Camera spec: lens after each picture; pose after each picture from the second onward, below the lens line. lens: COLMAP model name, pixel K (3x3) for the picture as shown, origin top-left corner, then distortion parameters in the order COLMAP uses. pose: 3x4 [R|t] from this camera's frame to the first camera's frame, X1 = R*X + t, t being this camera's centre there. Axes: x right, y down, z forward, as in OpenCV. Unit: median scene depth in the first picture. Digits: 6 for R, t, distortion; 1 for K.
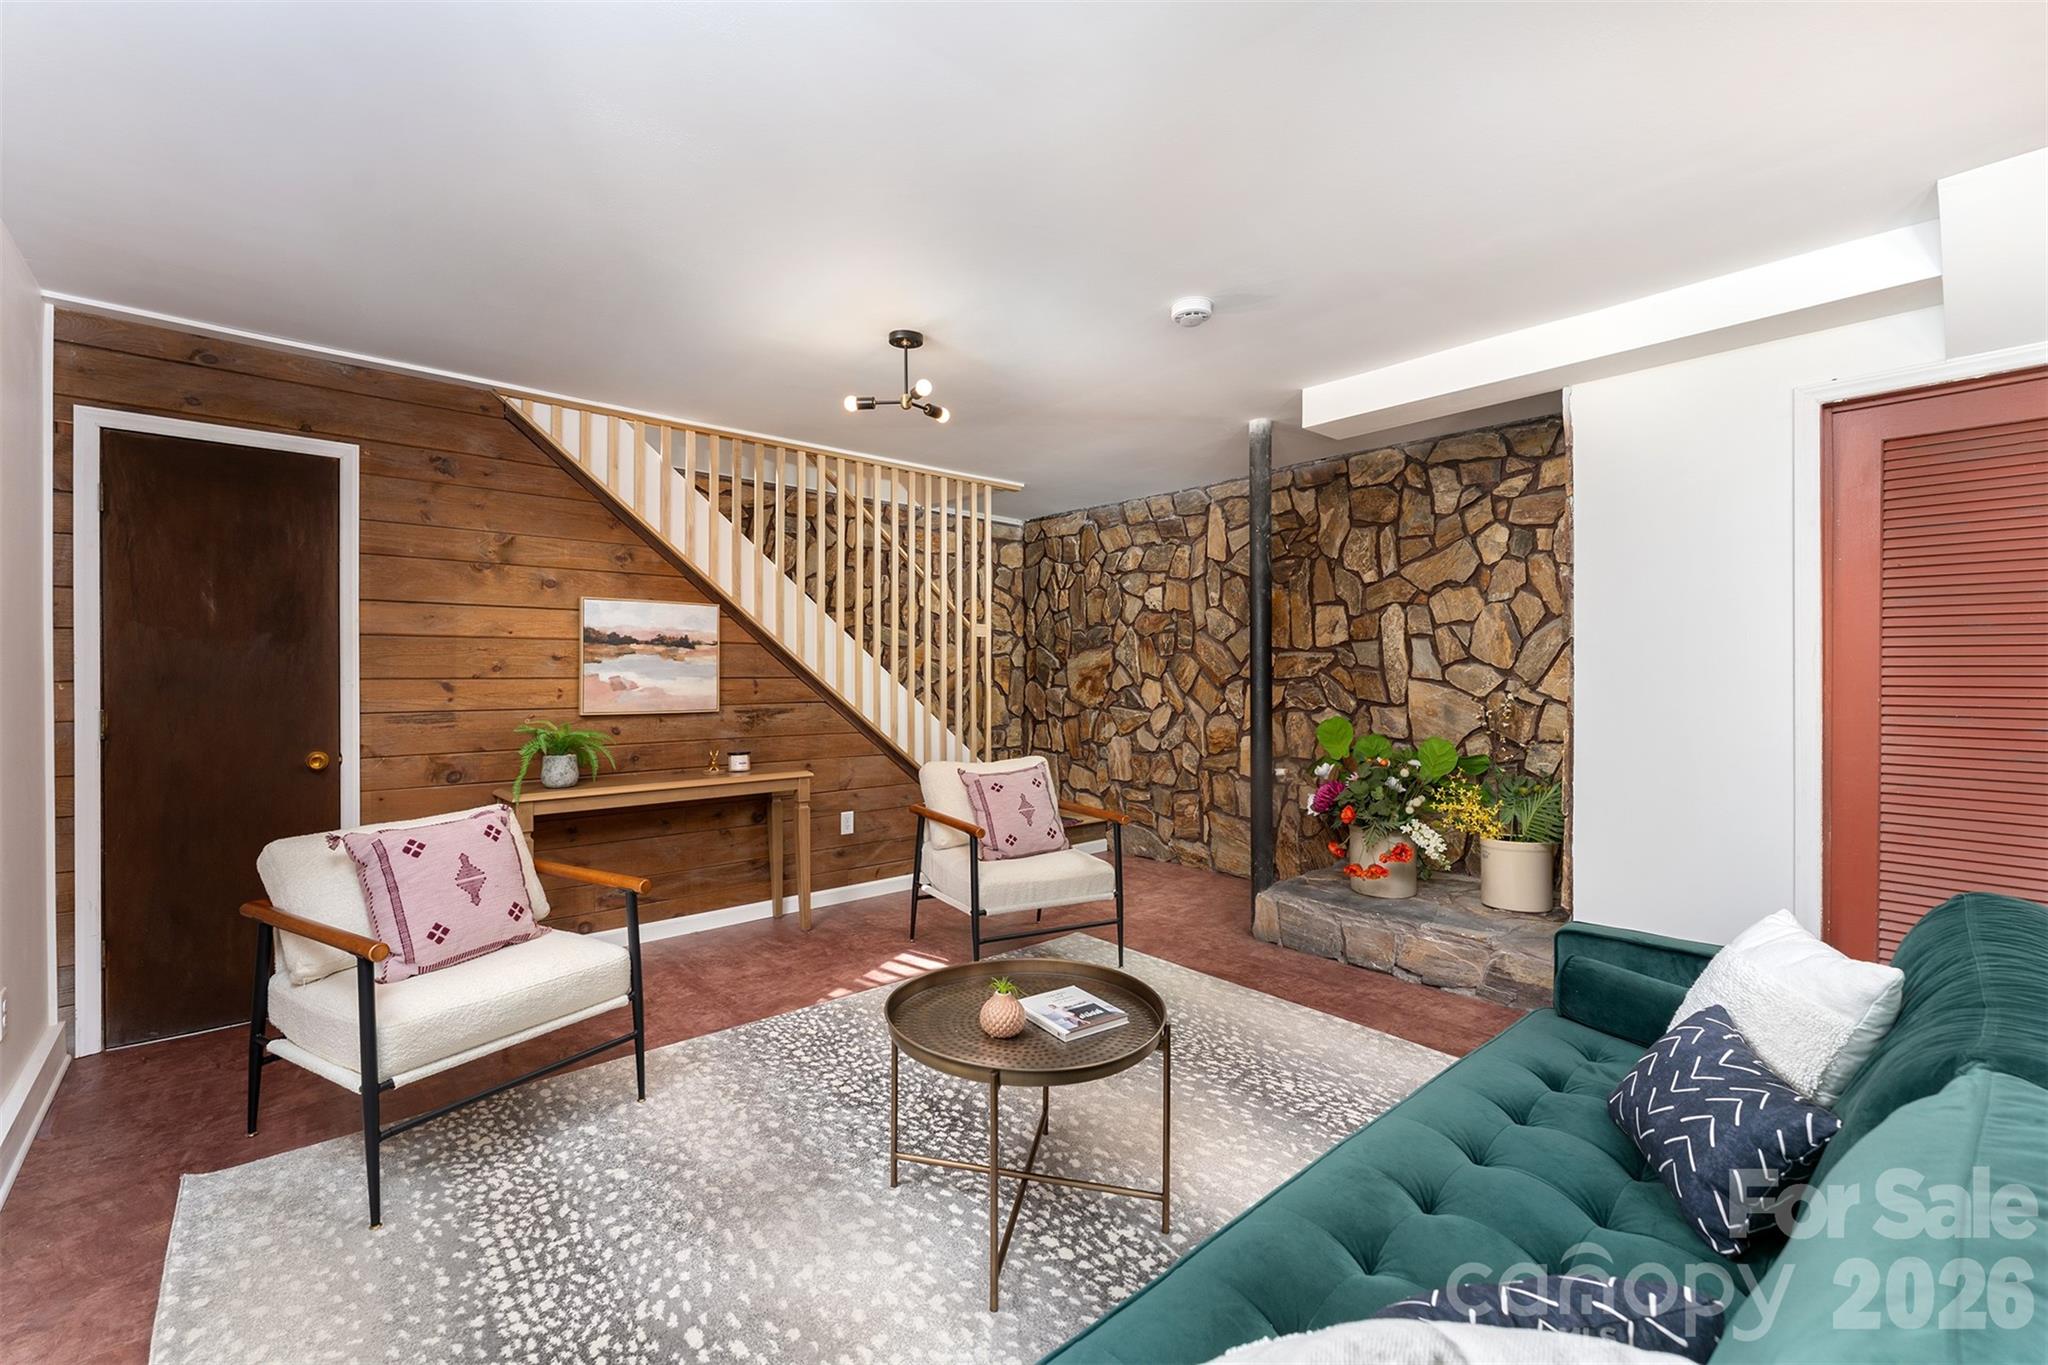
lens RADIAL K [[880.2, 0, 1024.0], [0, 880.2, 670.6], [0, 0, 1]] dist [0.000299, 0.000146]
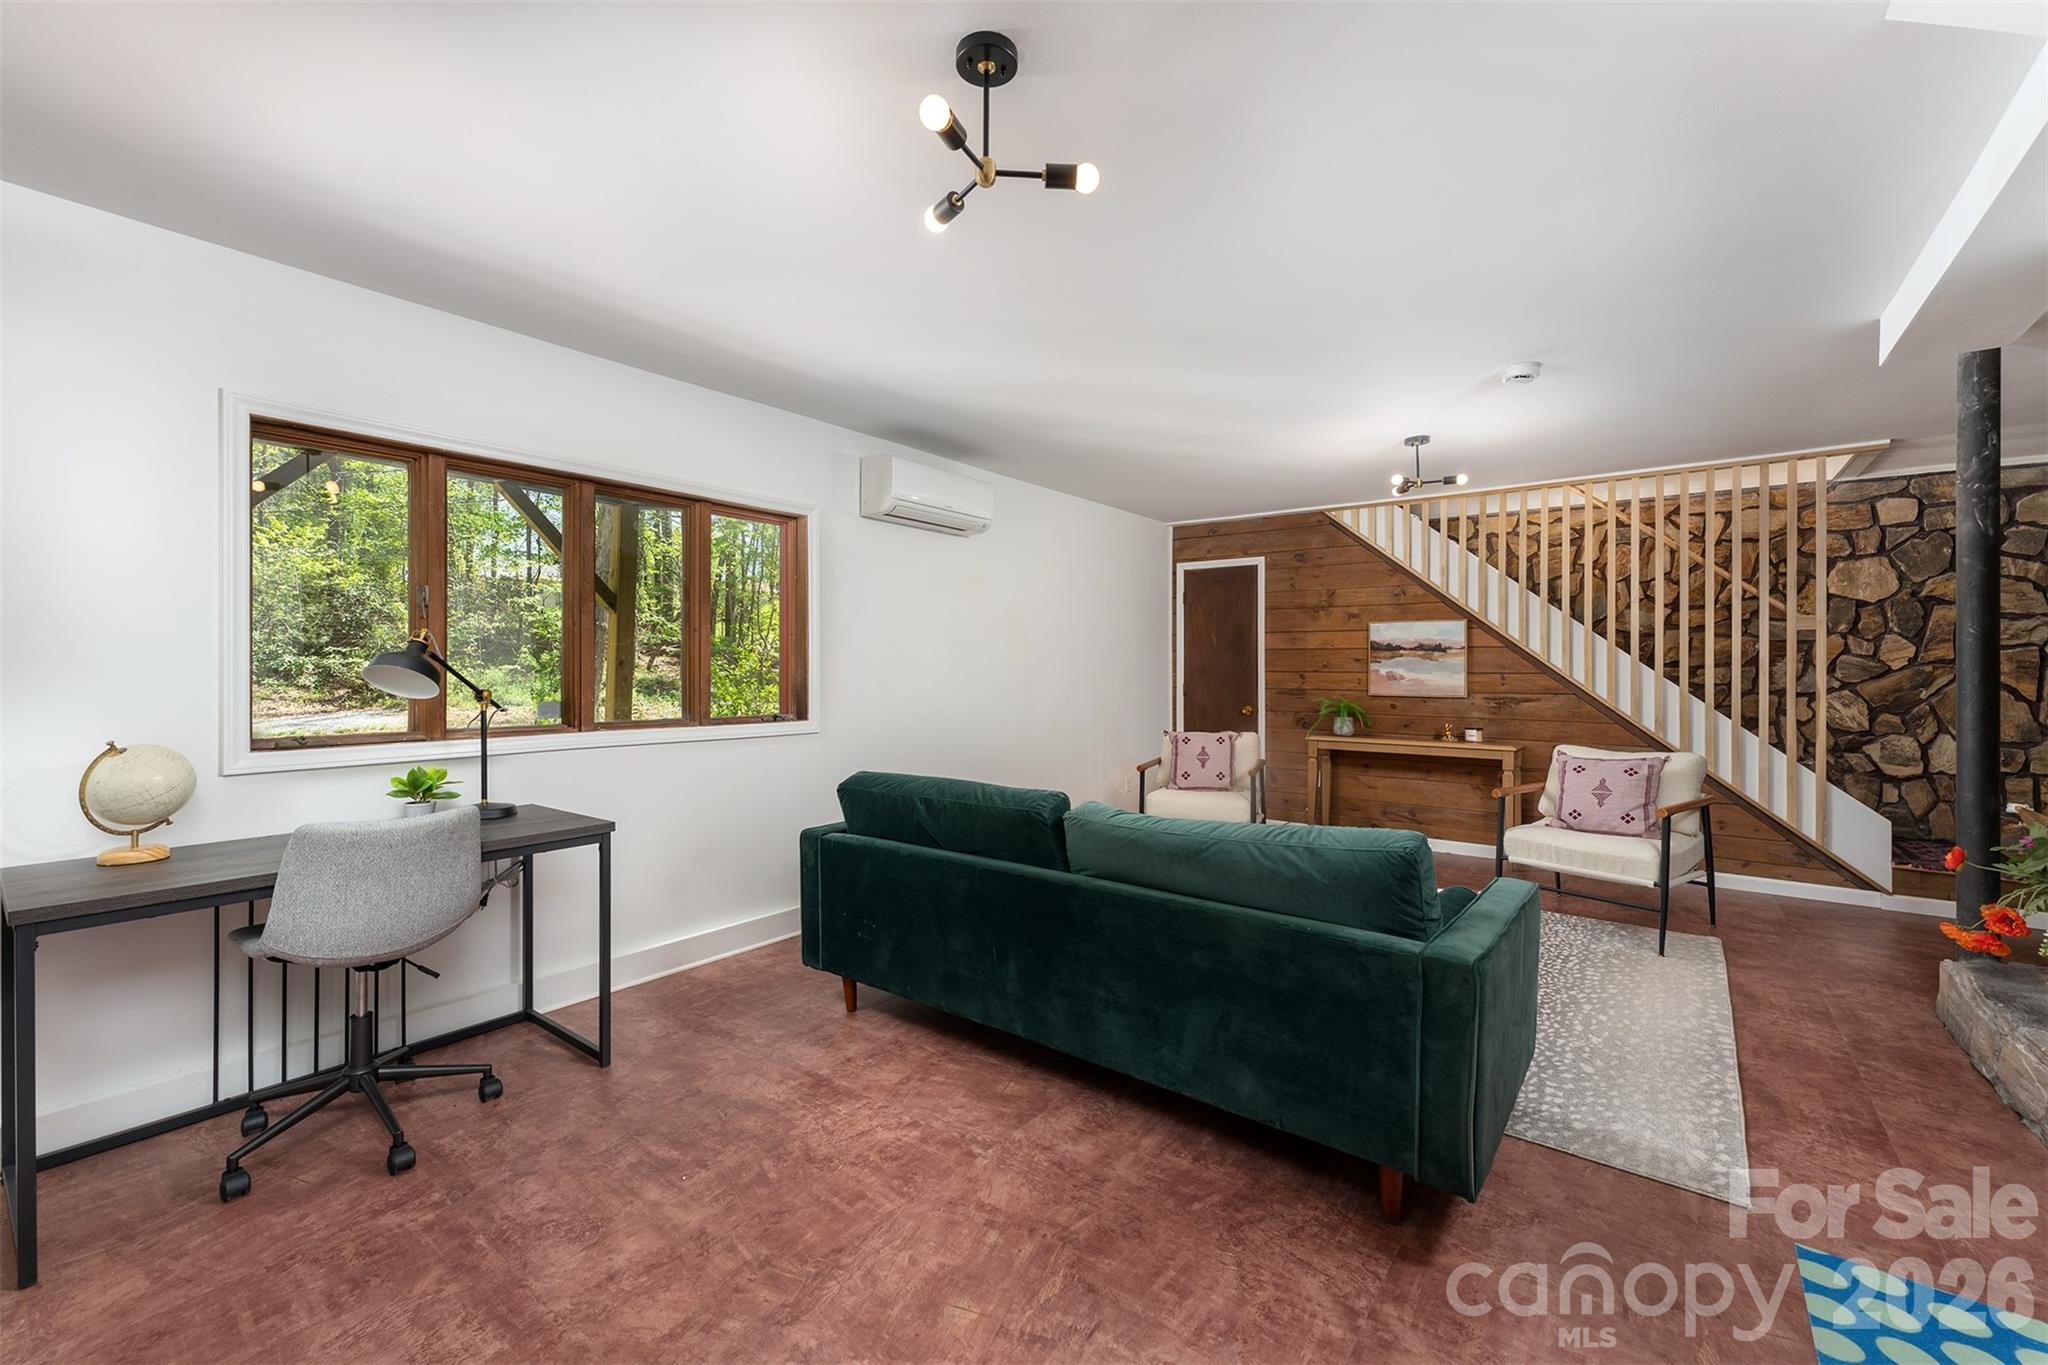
lens RADIAL K [[830.9, 0, 1009.9], [0, 830.9, 670.4], [0, 0, 1]] dist [0.001848, -0.000064]
pose [[0.170283, 0.001119, -0.985395, 0.882010], [-0.004519, 0.999990, 0.000354, 0.007549], [0.985385, 0.004393, 0.170286, 0.081373]]
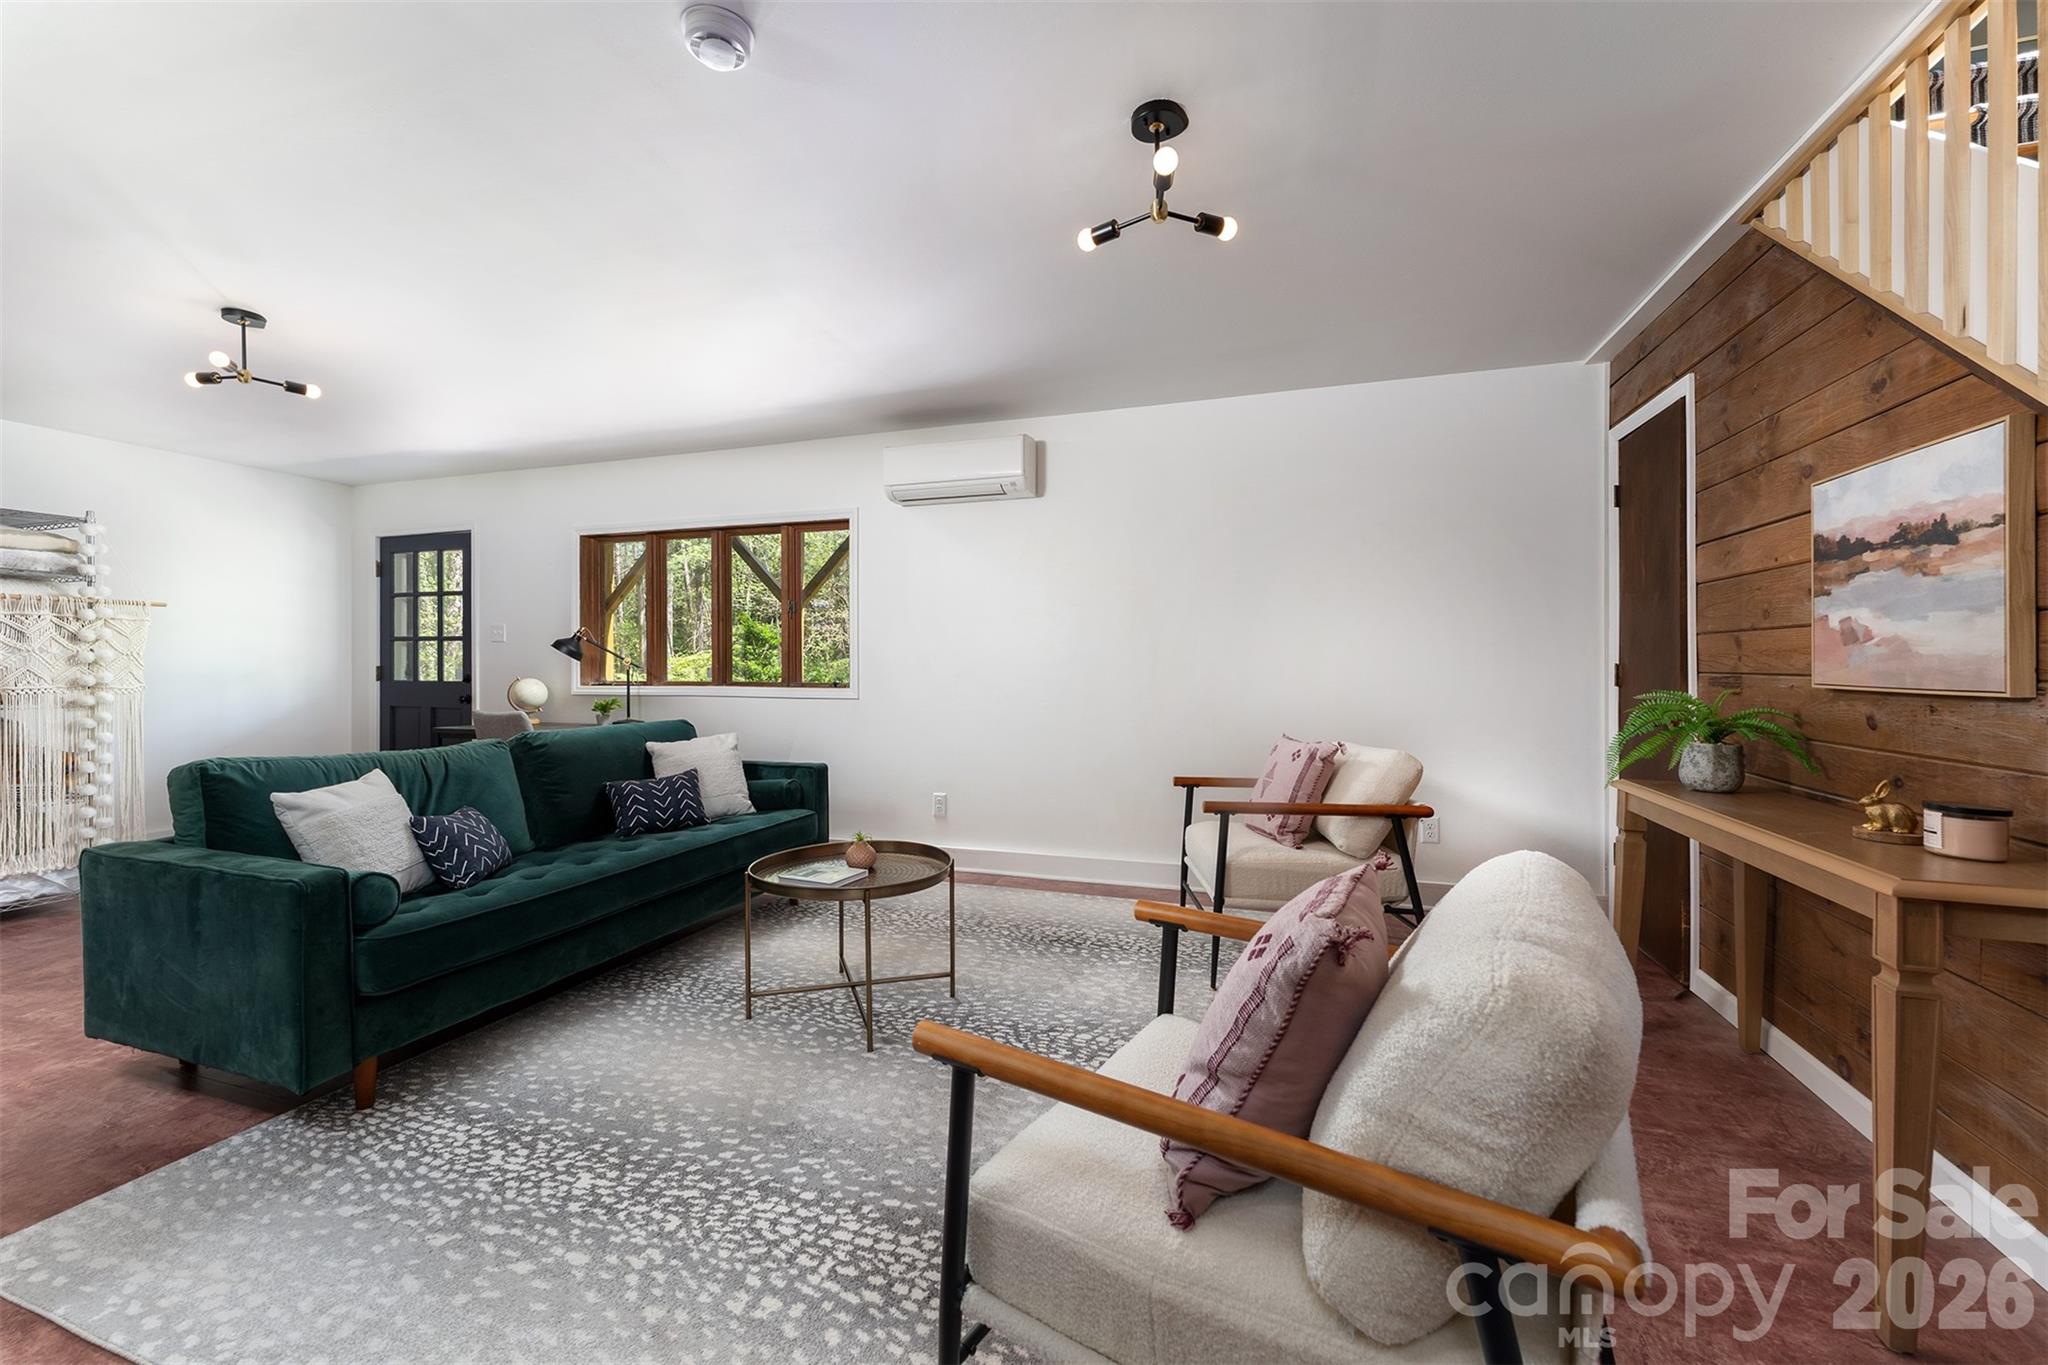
lens RADIAL K [[830.9, 0, 1023.0], [0, 830.9, 674.9], [0, 0, 1]] dist [0.001848, -0.000064]
pose [[-0.870320, 0.006823, -0.492440, 0.217378], [0.000927, 0.999925, 0.012216, 0.034476], [0.492486, 0.010176, -0.870261, 1.197317]]
